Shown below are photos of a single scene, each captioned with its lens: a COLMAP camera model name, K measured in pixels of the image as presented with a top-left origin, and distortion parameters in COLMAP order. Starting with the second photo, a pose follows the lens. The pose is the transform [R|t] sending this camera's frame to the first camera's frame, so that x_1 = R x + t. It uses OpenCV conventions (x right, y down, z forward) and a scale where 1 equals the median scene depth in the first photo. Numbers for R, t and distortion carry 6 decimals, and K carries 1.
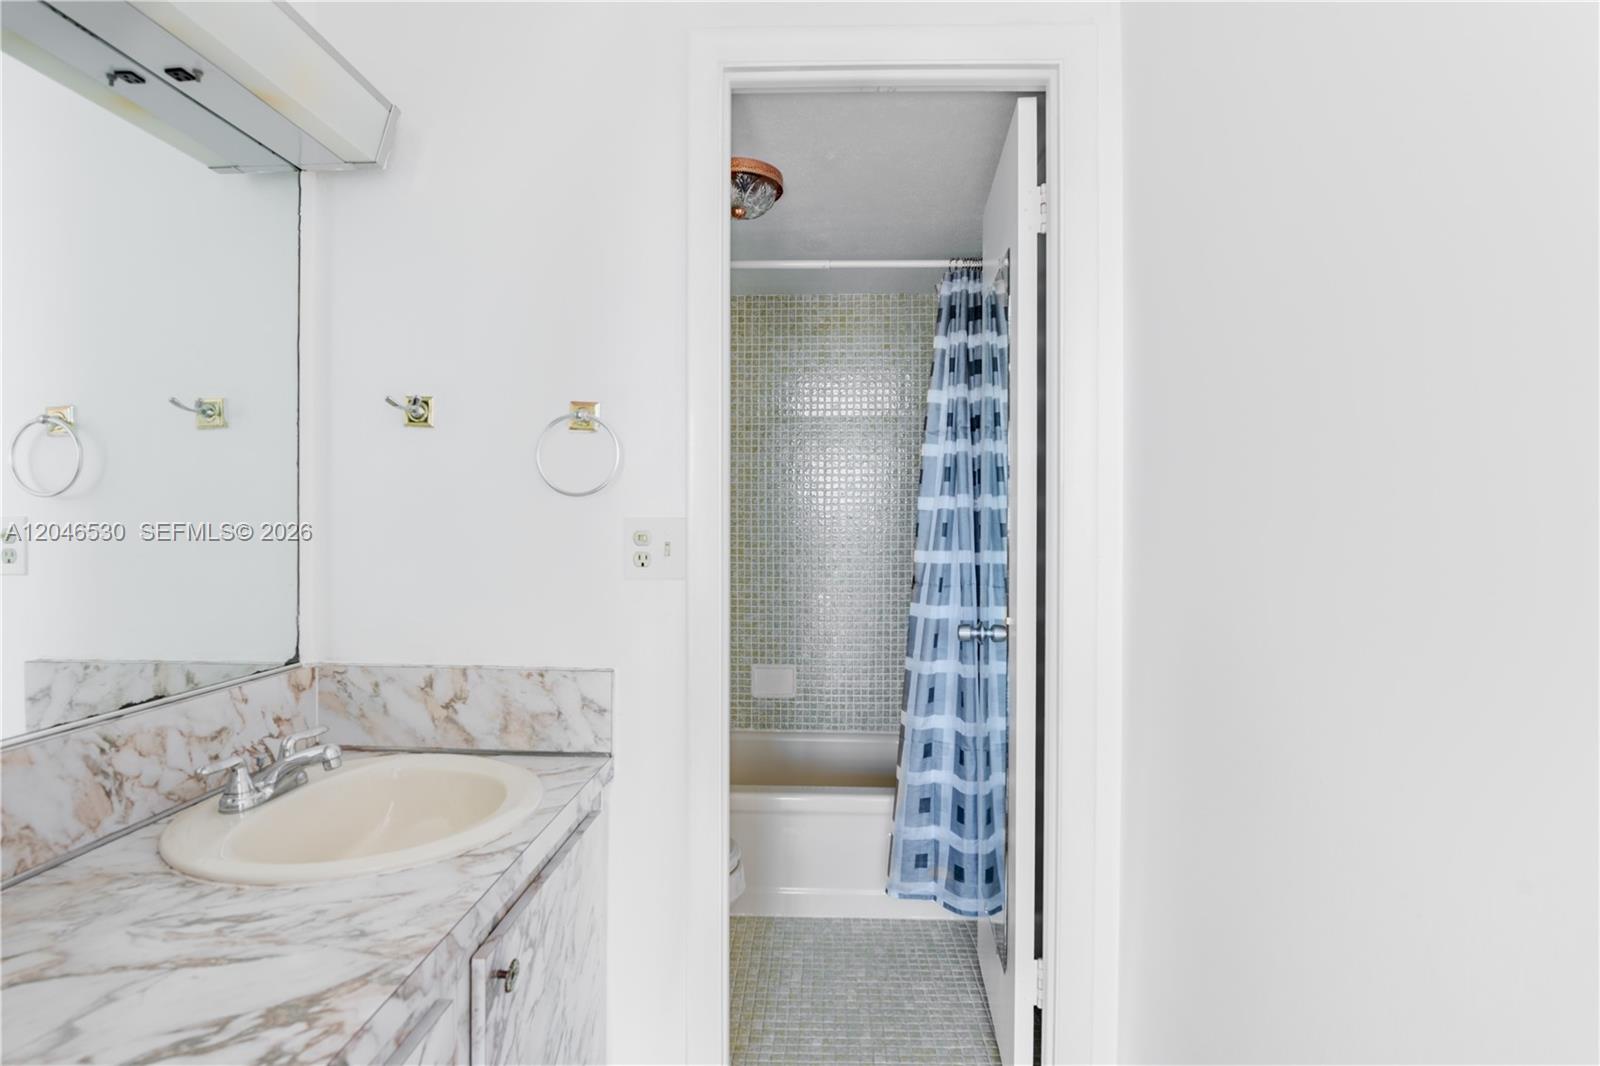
lens RADIAL K [[780.4, 0, 800.8], [0, 780.4, 522.3], [0, 0, 1]] dist [-0.018383, -0.006642]
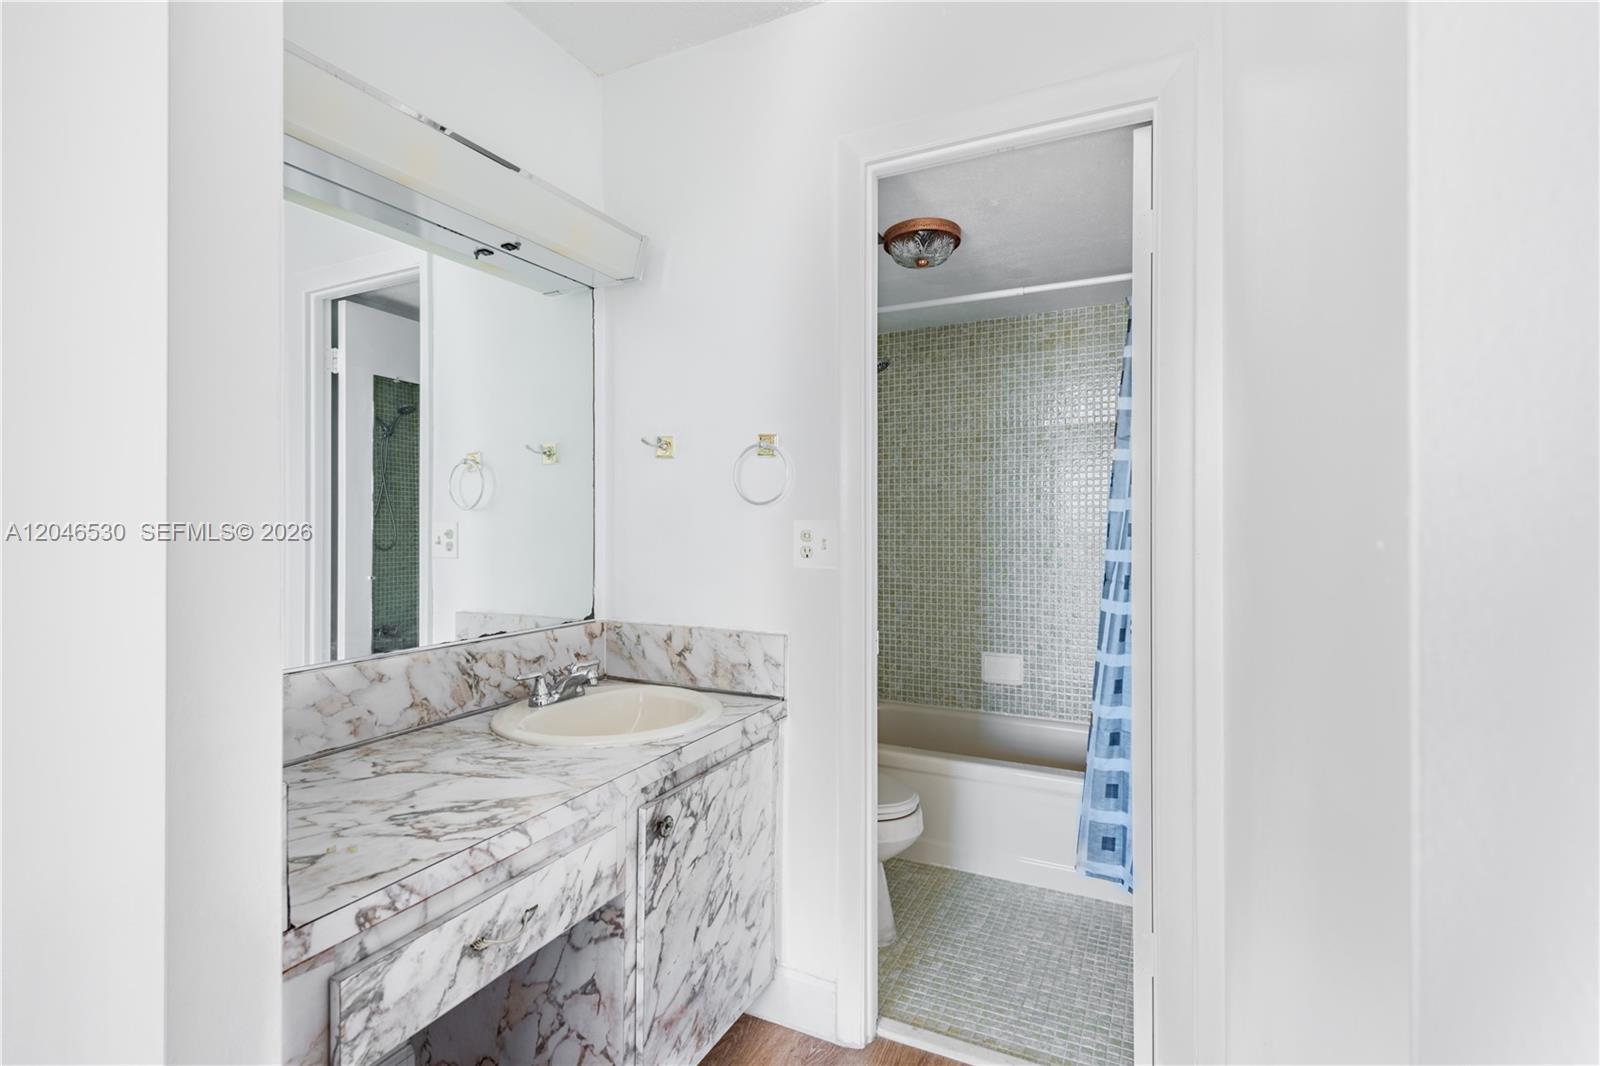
lens RADIAL K [[727.4, 0, 808.4], [0, 727.4, 518.8], [0, 0, 1]] dist [0.014349, -0.007886]
pose [[0.916211, -0.007417, -0.400627, 0.289916], [0.003801, 0.999945, -0.009820, 0.003895], [0.400677, 0.007474, 0.916189, -0.121479]]
